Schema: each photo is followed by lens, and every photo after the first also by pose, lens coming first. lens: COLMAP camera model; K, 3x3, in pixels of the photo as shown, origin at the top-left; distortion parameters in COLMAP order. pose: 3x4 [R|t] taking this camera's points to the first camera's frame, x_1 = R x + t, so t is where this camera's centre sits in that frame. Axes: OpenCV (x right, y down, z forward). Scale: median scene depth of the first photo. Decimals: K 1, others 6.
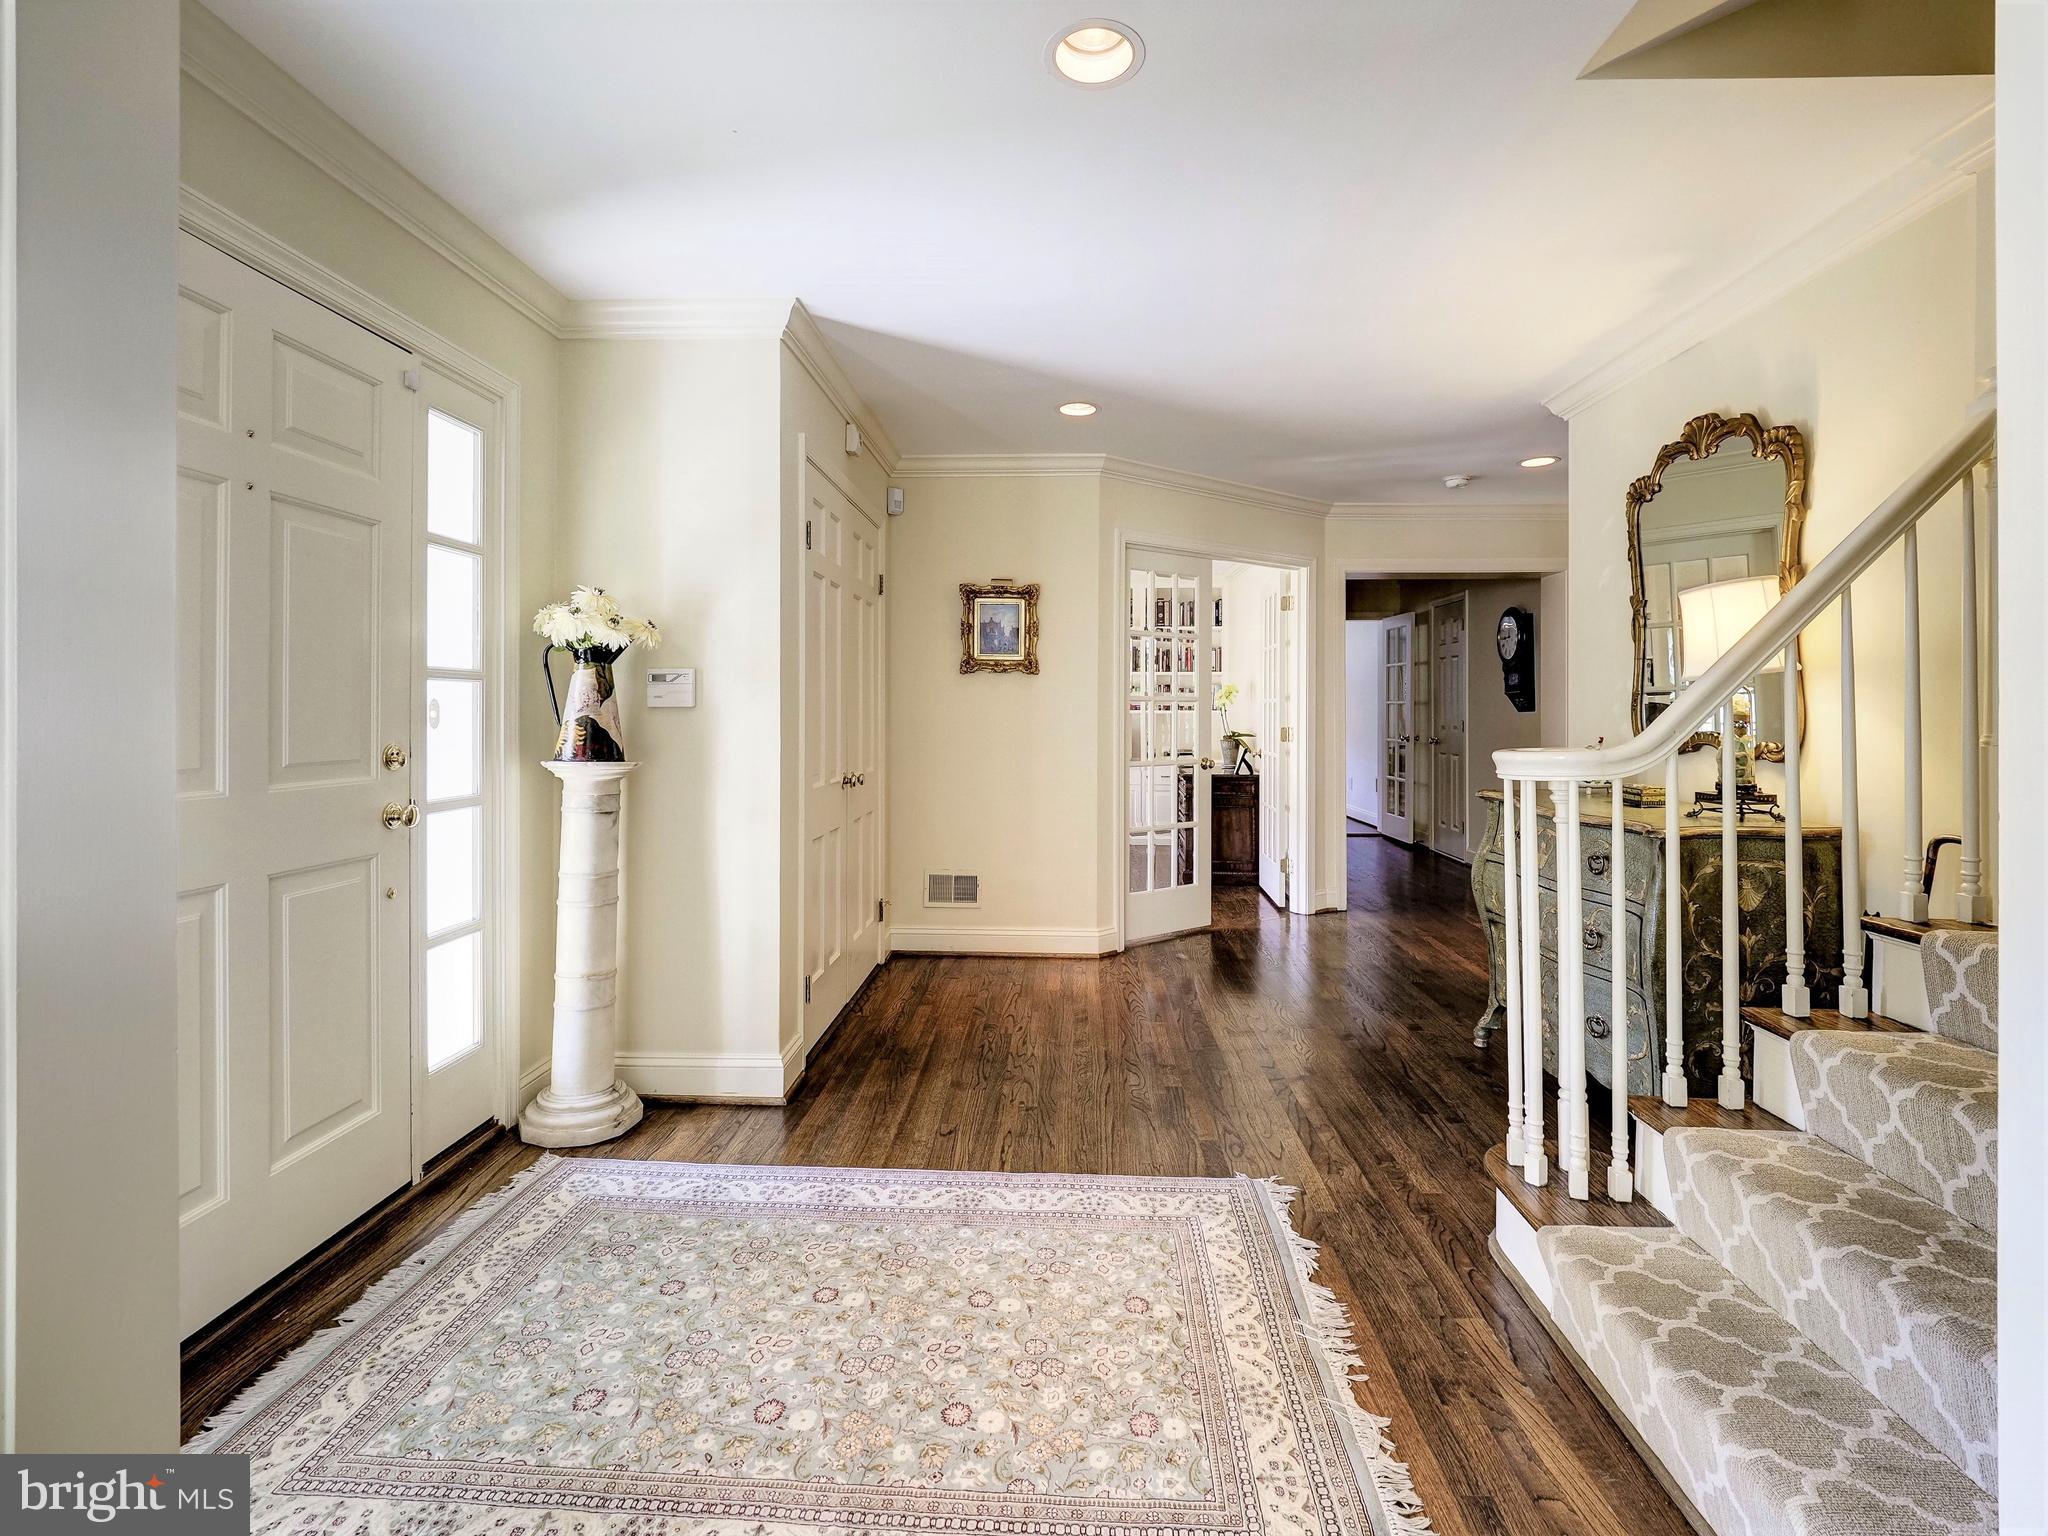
lens RADIAL K [[885.3, 0, 1021.8], [0, 885.3, 708.0], [0, 0, 1]] dist [-0.002887, -0.000904]
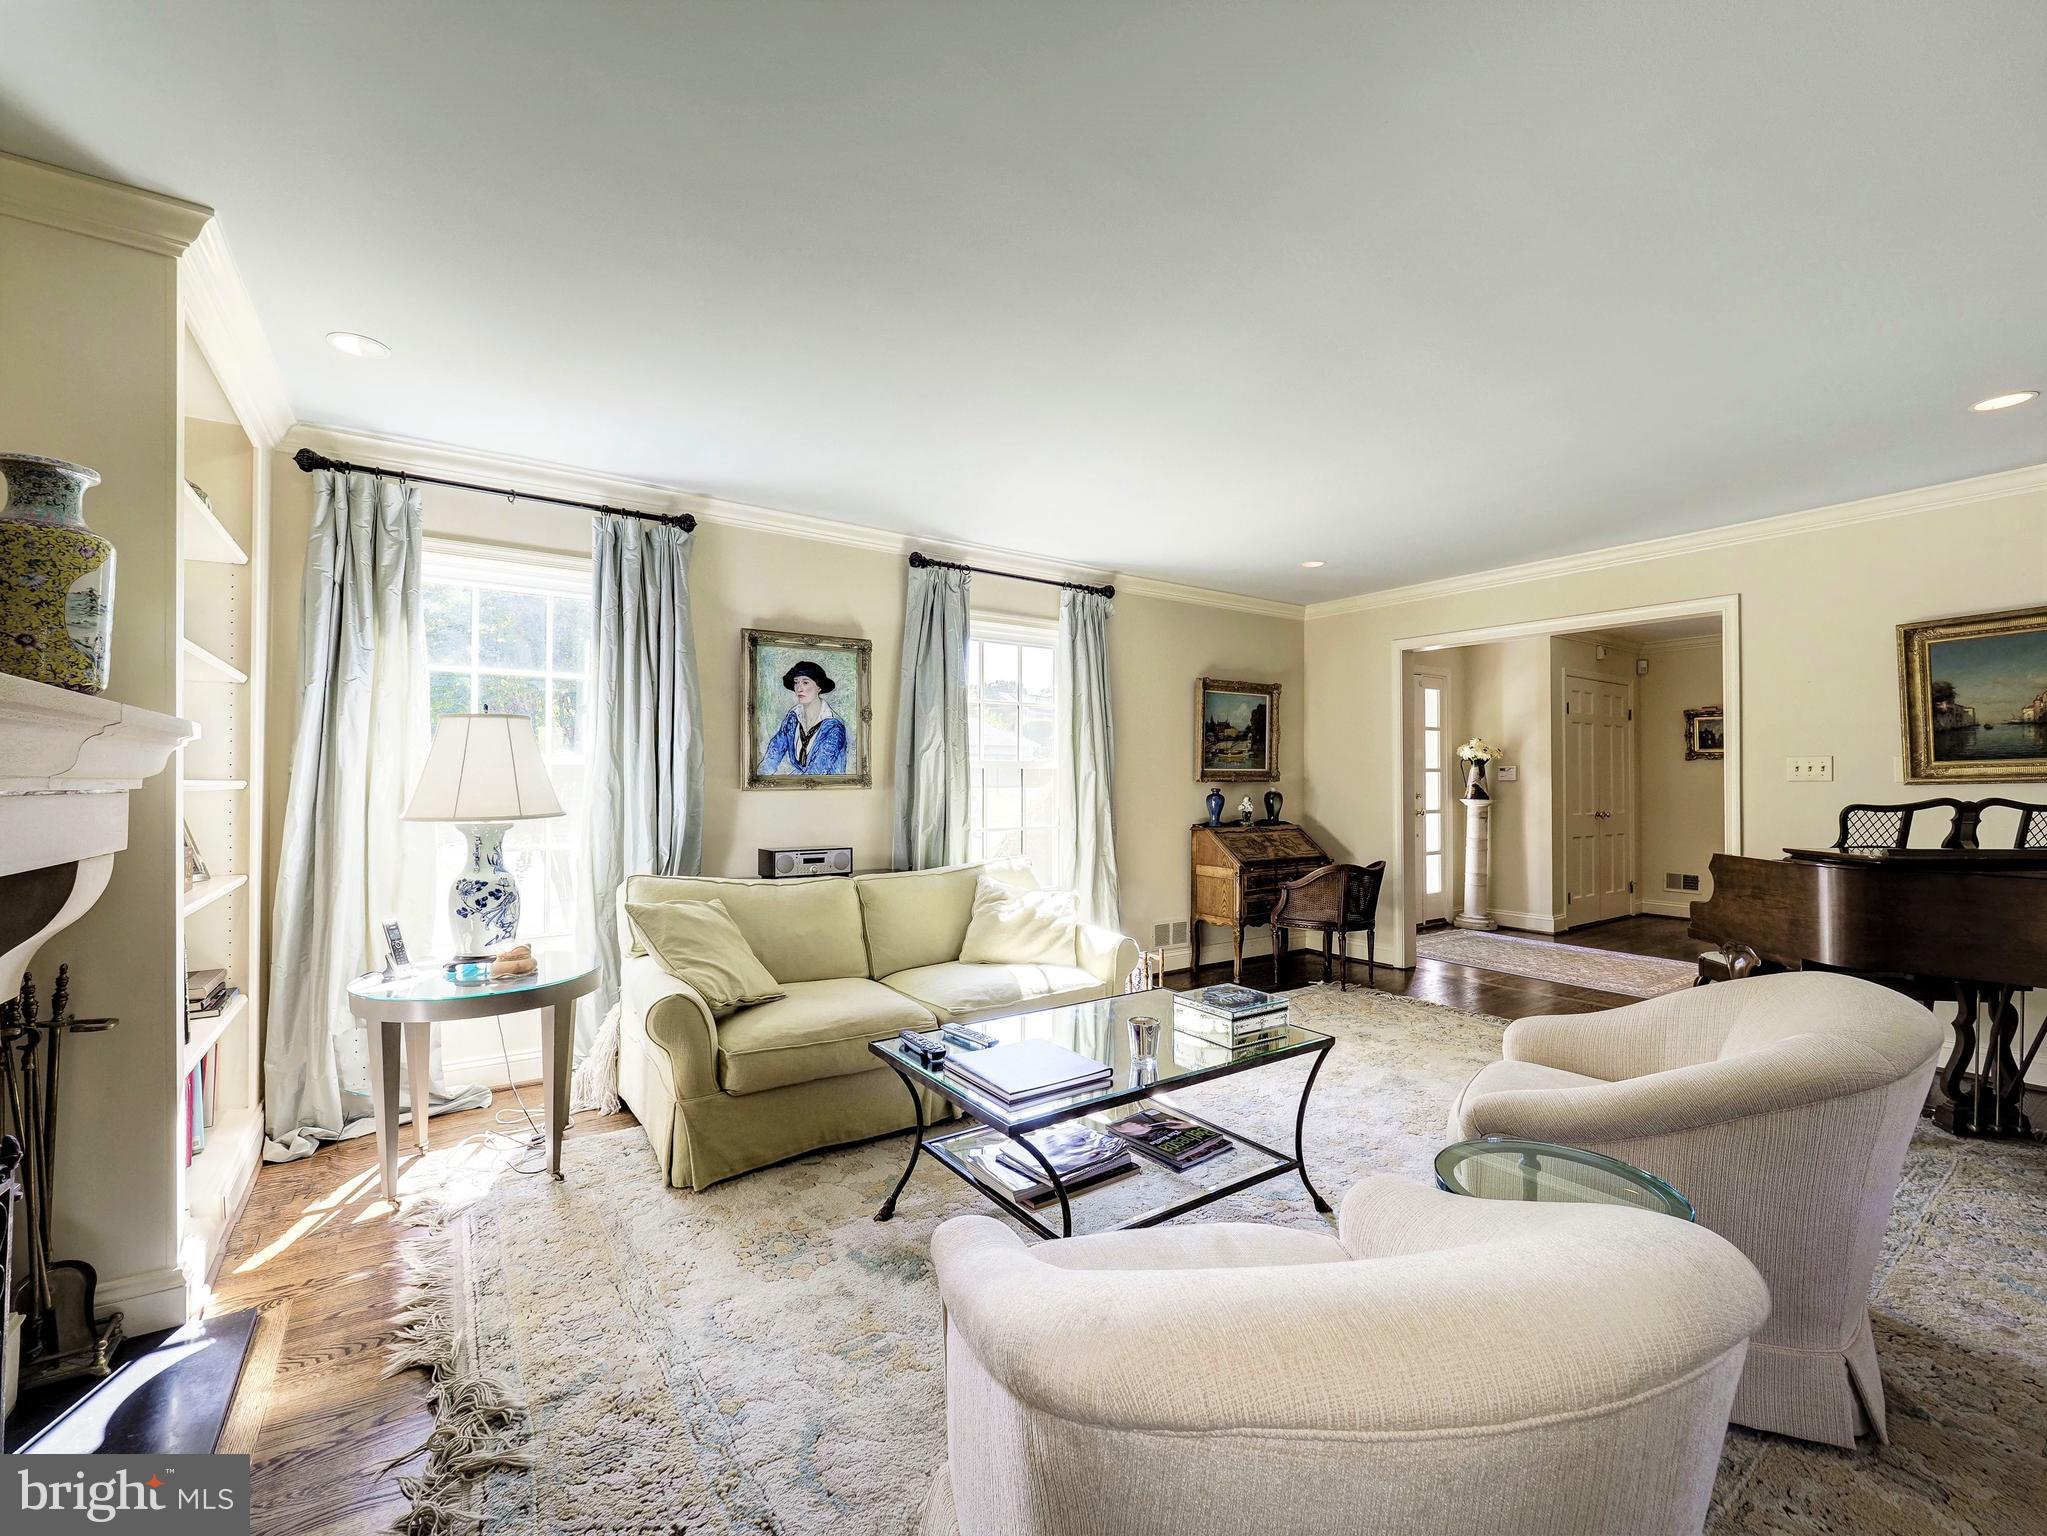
lens RADIAL K [[884.9, 0, 1023.8], [0, 884.9, 767.1], [0, 0, 1]] dist [-0.002887, -0.000904]
pose [[0.605023, -0.013606, -0.796091, 0.895144], [0.002887, 0.999885, -0.014895, -0.005423], [0.796202, 0.006714, 0.604993, -1.880154]]
